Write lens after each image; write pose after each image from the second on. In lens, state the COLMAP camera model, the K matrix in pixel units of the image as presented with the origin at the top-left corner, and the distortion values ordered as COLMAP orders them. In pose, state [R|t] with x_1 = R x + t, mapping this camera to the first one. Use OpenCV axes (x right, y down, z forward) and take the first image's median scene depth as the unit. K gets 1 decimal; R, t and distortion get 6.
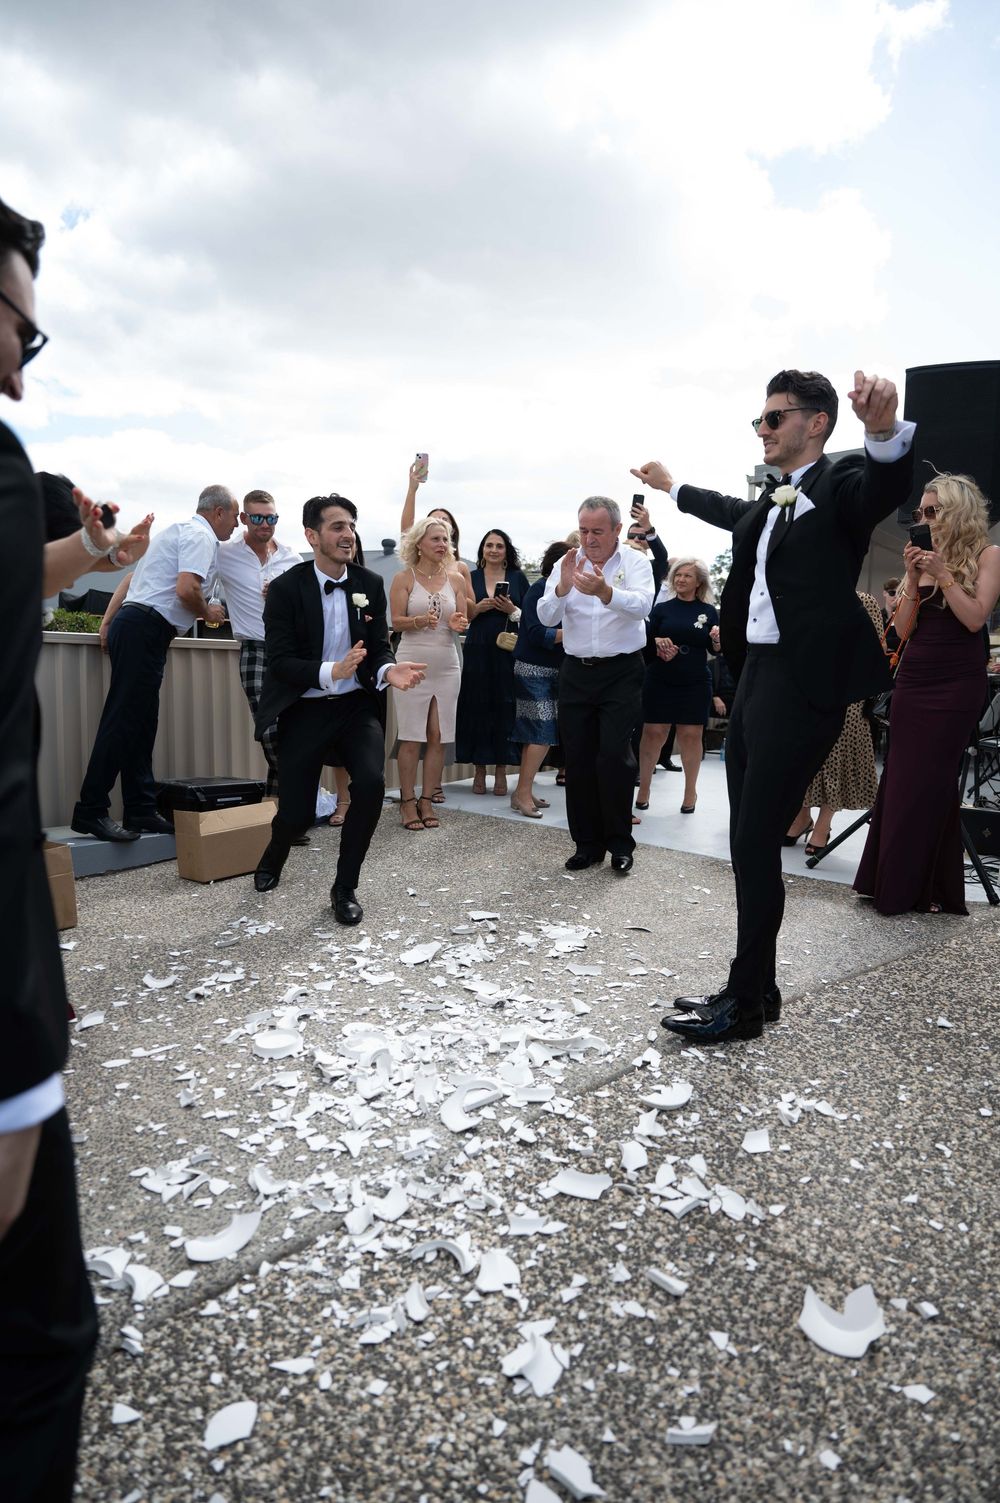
lens RADIAL K [[1035.0, 0, 503.8], [0, 1035.0, 745.2], [0, 0, 1]] dist [-0.008403, 0.002710]
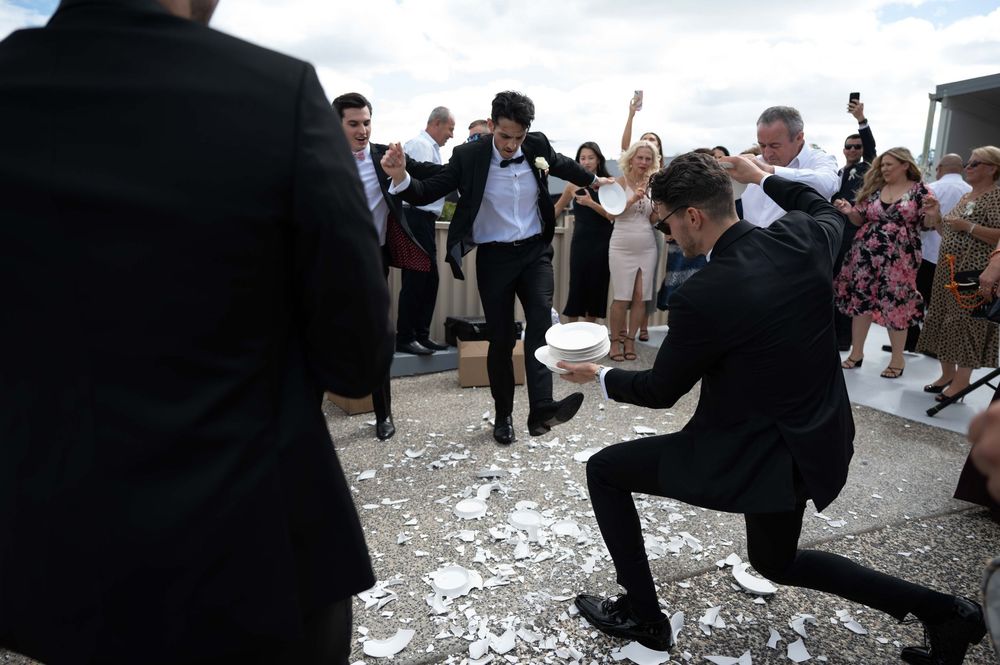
lens RADIAL K [[688.6, 0, 499.5], [0, 688.6, 337.5], [0, 0, 1]] dist [-0.008403, 0.002710]
pose [[0.943205, 0.063034, -0.326177, 0.136969], [-0.039669, 0.996179, 0.077801, -0.035650], [0.329835, -0.060443, 0.942102, 0.113090]]
